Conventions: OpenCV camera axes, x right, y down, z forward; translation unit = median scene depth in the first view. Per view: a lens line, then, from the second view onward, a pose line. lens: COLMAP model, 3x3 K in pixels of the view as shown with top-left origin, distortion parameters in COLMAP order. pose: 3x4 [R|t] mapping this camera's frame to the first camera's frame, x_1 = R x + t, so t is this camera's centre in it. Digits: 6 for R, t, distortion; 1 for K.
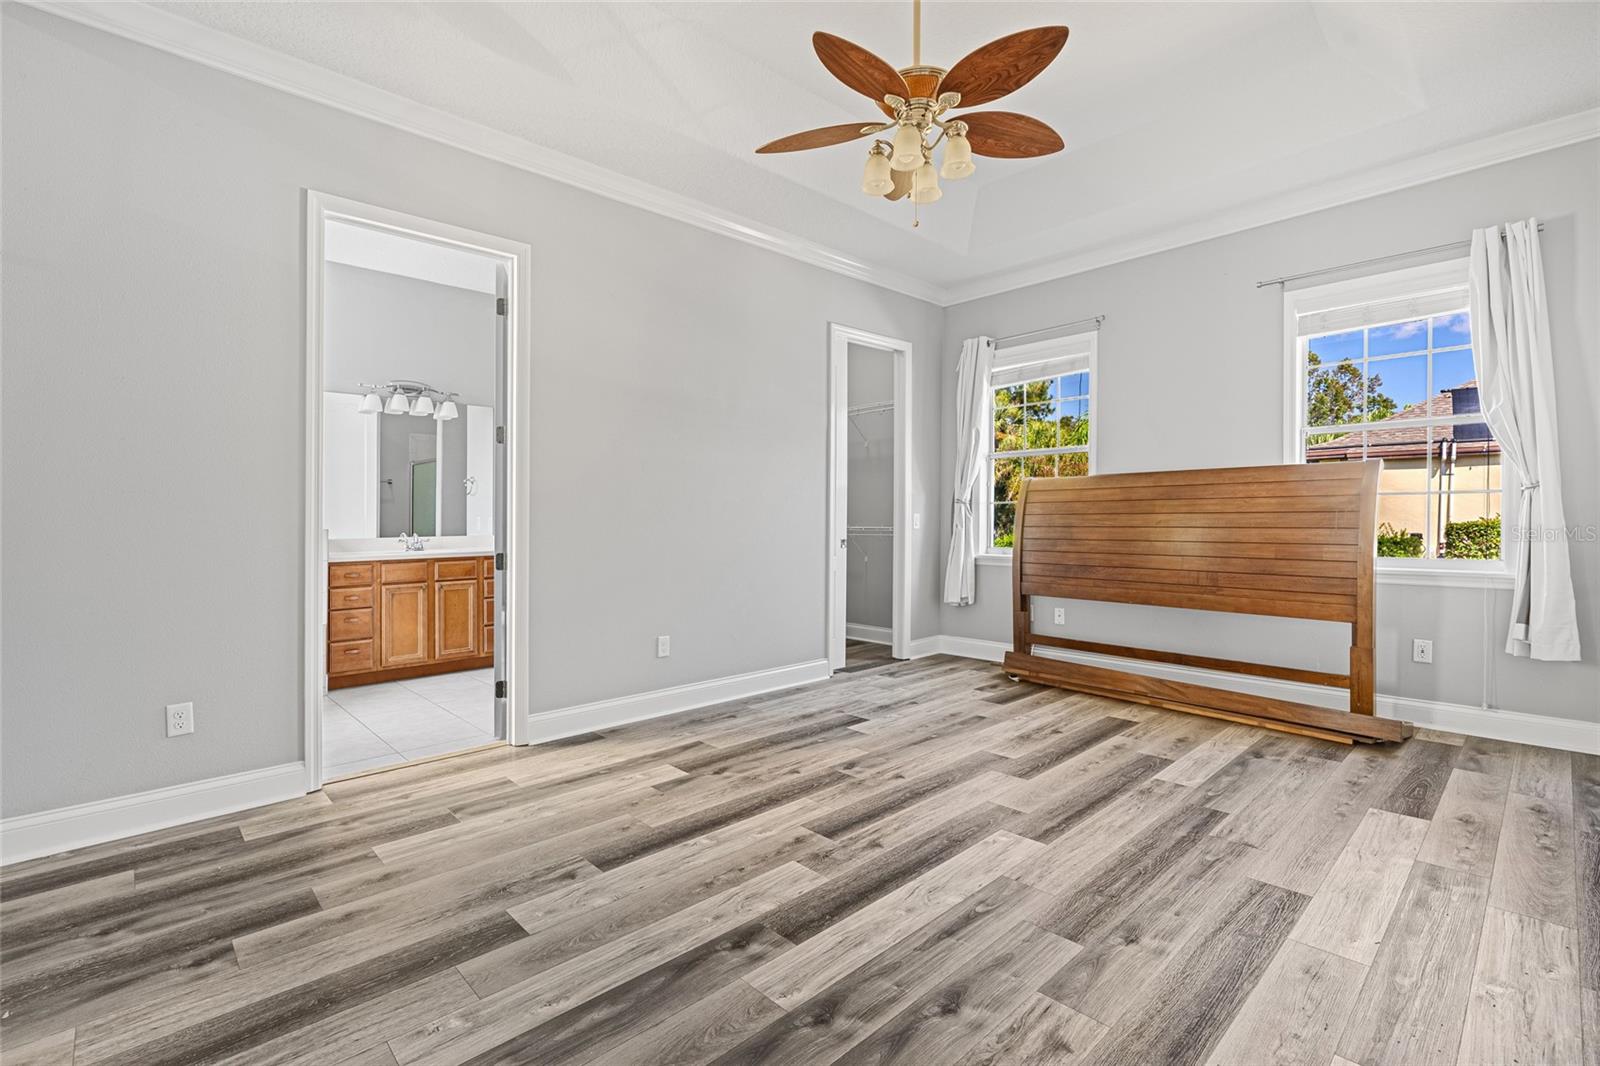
lens RADIAL K [[723.9, 0, 798.2], [0, 723.9, 526.6], [0, 0, 1]] dist [-0.001377, 0.000089]
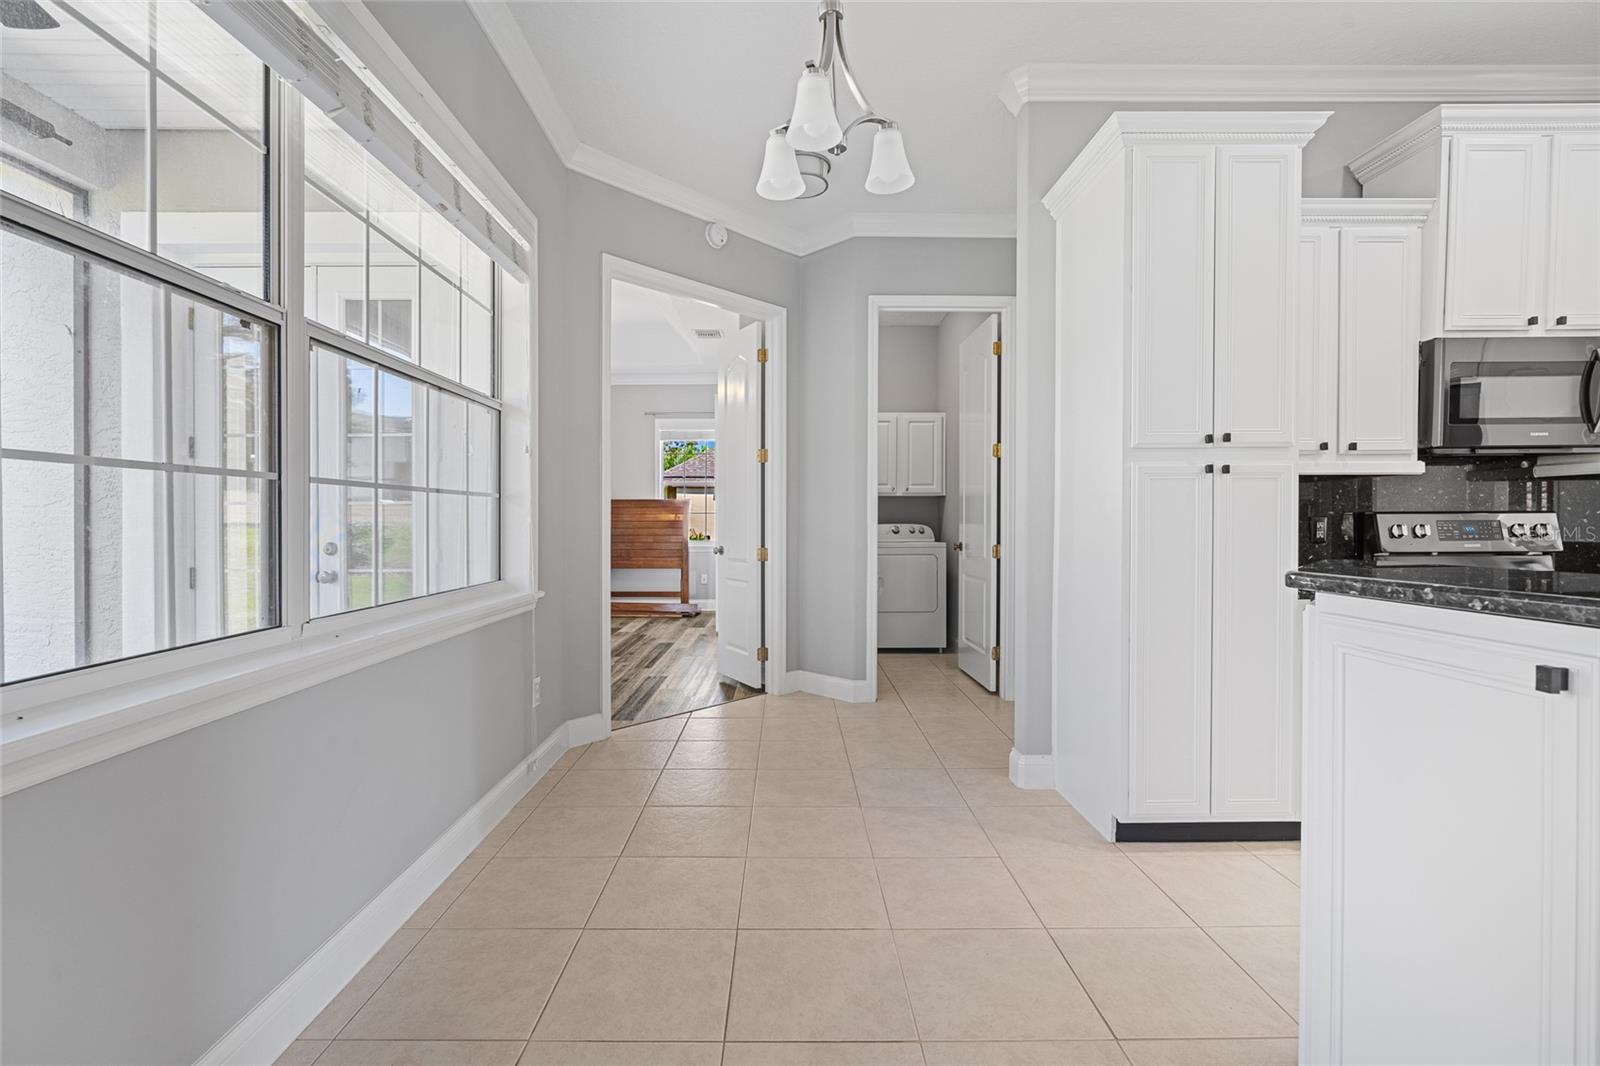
lens RADIAL K [[744.2, 0, 801.0], [0, 744.2, 520.3], [0, 0, 1]] dist [-0.003438, -0.000595]
pose [[0.676902, 0.000850, 0.736072, -0.725995], [0.003969, 0.999981, -0.004804, -0.010968], [-0.736062, 0.006173, 0.676886, -0.894548]]
